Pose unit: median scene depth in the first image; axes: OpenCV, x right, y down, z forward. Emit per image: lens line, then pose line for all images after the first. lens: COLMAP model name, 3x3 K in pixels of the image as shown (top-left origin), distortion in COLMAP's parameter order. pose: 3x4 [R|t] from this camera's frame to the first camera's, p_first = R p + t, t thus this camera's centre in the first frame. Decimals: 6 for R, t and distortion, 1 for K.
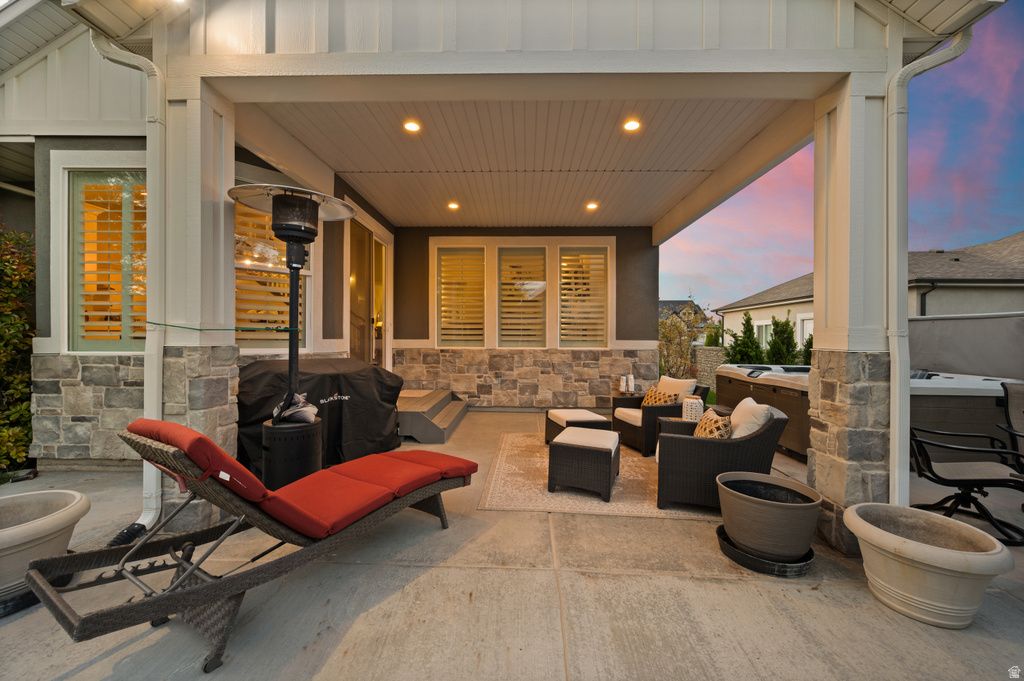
lens RADIAL K [[409.0, 0, 515.4], [0, 409.0, 340.1], [0, 0, 1]] dist [0.001081, 0.000060]
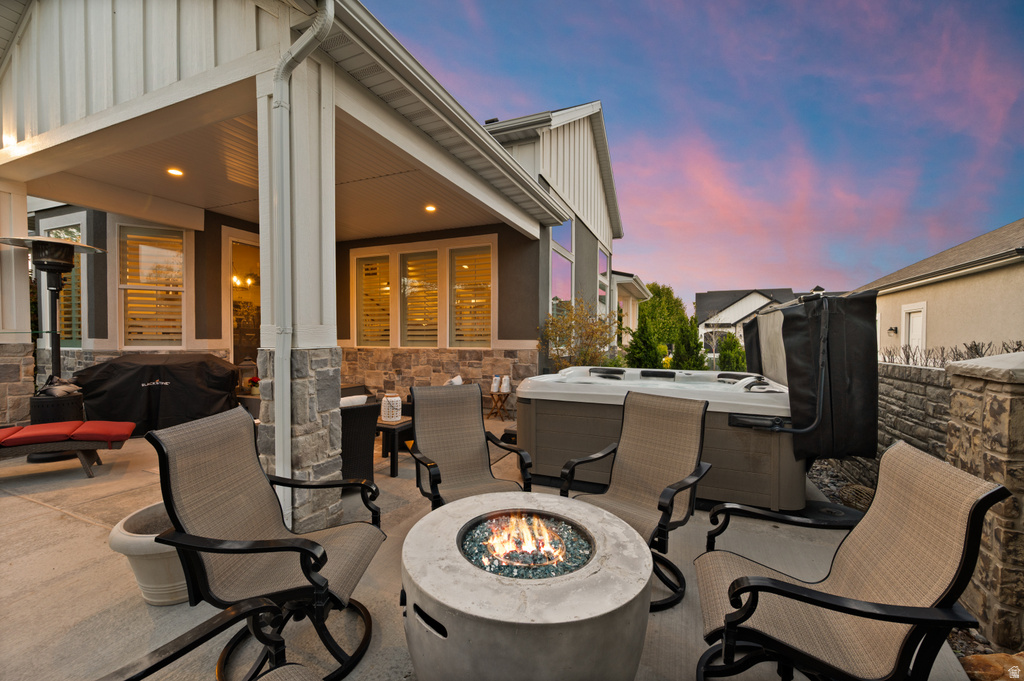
lens RADIAL K [[413.4, 0, 513.3], [0, 413.4, 346.8], [0, 0, 1]] dist [0.001652, 0.000062]
pose [[0.932930, 0.003864, -0.360038, 0.640567], [0.001045, 0.999909, 0.013439, 0.003581], [0.360057, -0.012914, 0.932841, 0.091307]]
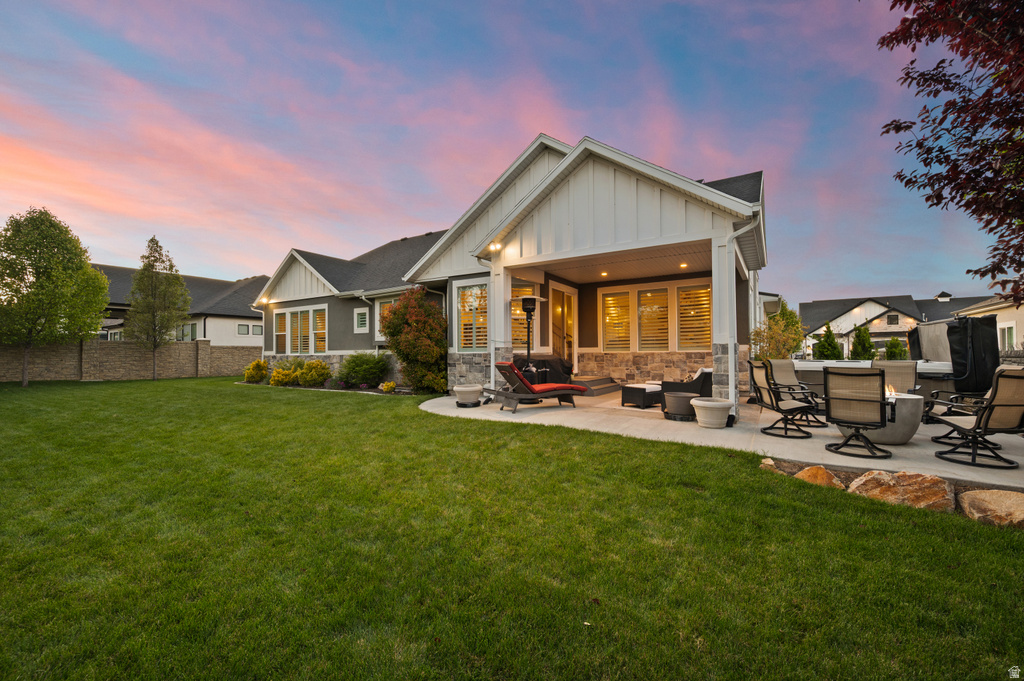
lens RADIAL K [[416.6, 0, 515.1], [0, 416.6, 354.9], [0, 0, 1]] dist [0.000992, 0.000045]
pose [[0.862090, -0.011450, -0.506627, 0.384484], [0.010312, 0.999934, -0.005051, 0.036171], [0.506651, -0.000871, 0.862151, -0.704515]]
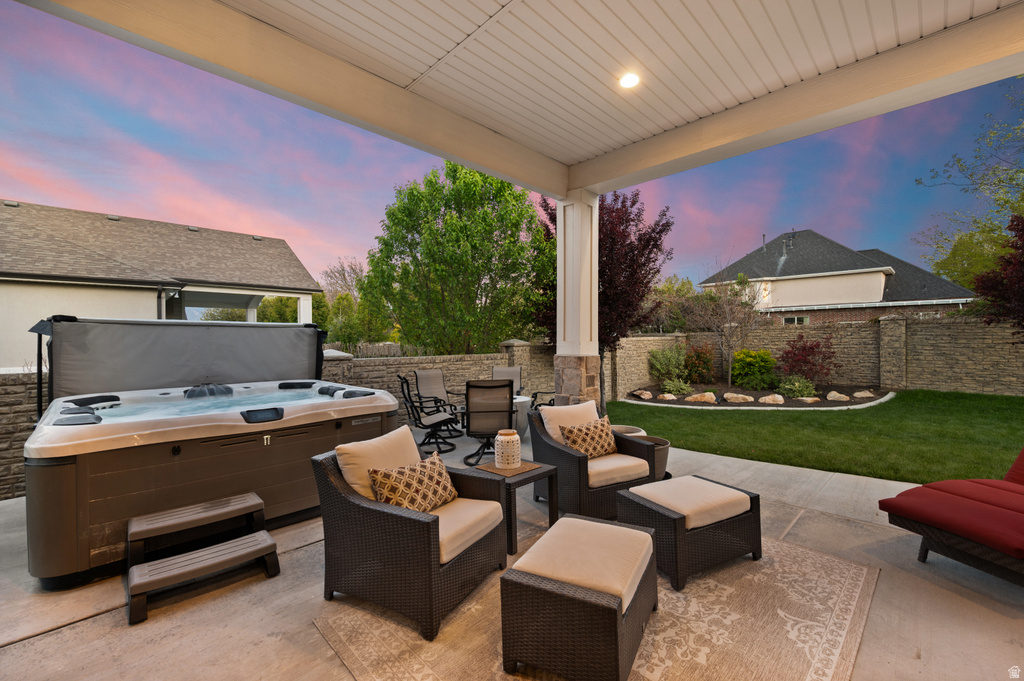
lens RADIAL K [[413.4, 0, 513.3], [0, 413.4, 346.8], [0, 0, 1]] dist [0.001652, 0.000062]
pose [[-0.718953, -0.018017, 0.694825, -0.057687], [-0.004482, 0.999763, 0.021287, -0.019822], [-0.695044, 0.012191, -0.718864, 0.918894]]
